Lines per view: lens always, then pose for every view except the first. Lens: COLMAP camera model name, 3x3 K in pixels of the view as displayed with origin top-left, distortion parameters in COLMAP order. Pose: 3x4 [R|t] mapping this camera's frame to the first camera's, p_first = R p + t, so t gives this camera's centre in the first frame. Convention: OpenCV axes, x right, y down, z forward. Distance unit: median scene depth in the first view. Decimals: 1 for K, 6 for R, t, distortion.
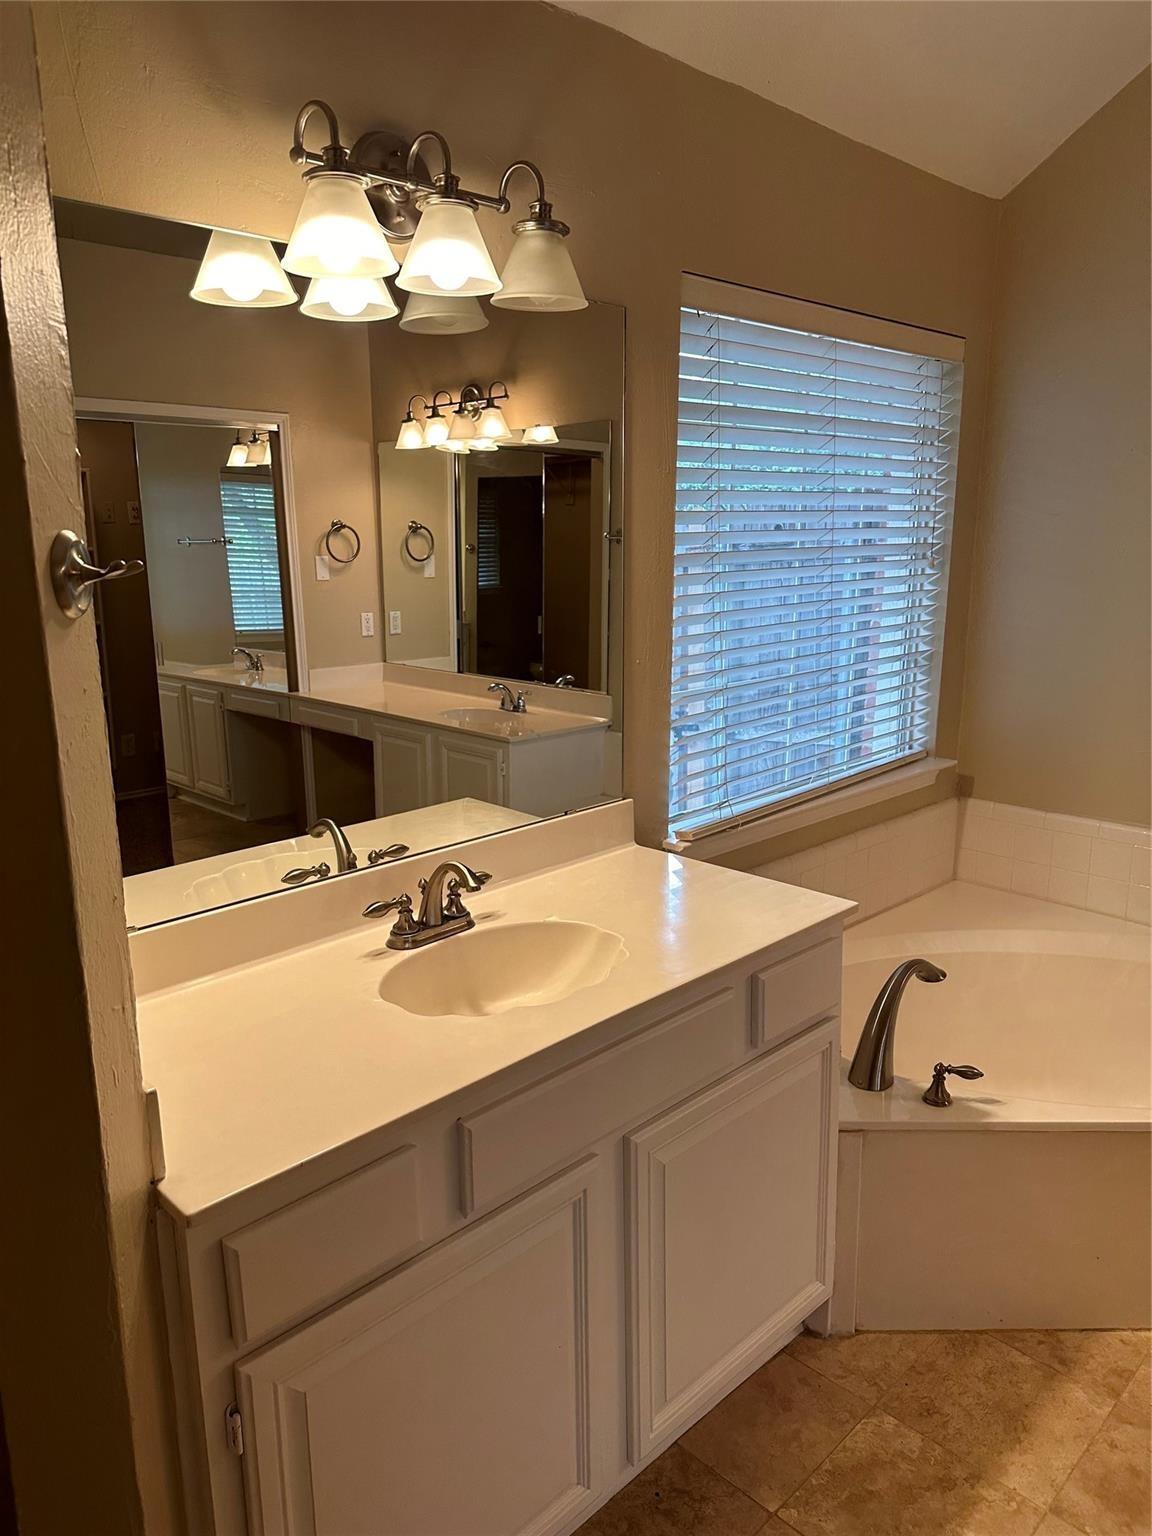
lens RADIAL K [[1094.9, 0, 576.0], [0, 1094.9, 768.0], [0, 0, 1]] dist [0.080197, -0.092168]
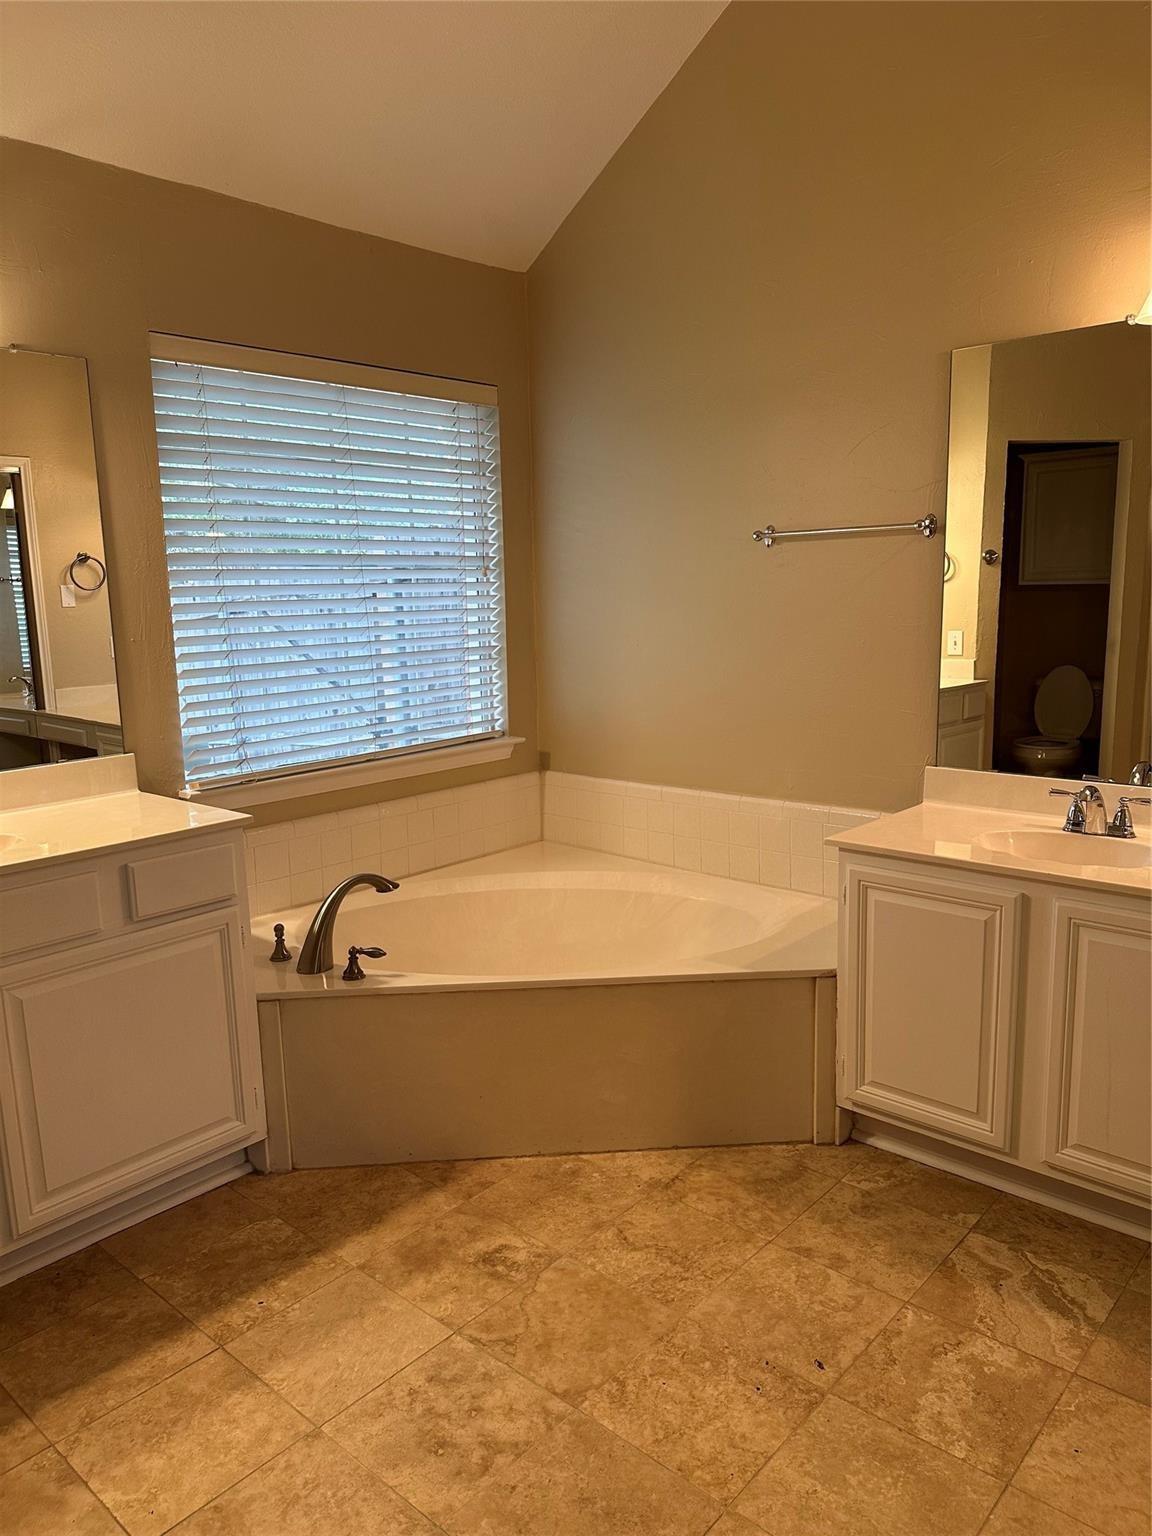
lens RADIAL K [[1091.7, 0, 576.0], [0, 1091.7, 768.0], [0, 0, 1]] dist [0.208784, -0.407700]
pose [[0.998500, -0.024382, 0.049021, 0.375814], [0.026560, 0.998667, -0.044266, 0.088612], [-0.047876, 0.045502, 0.997816, -0.206724]]
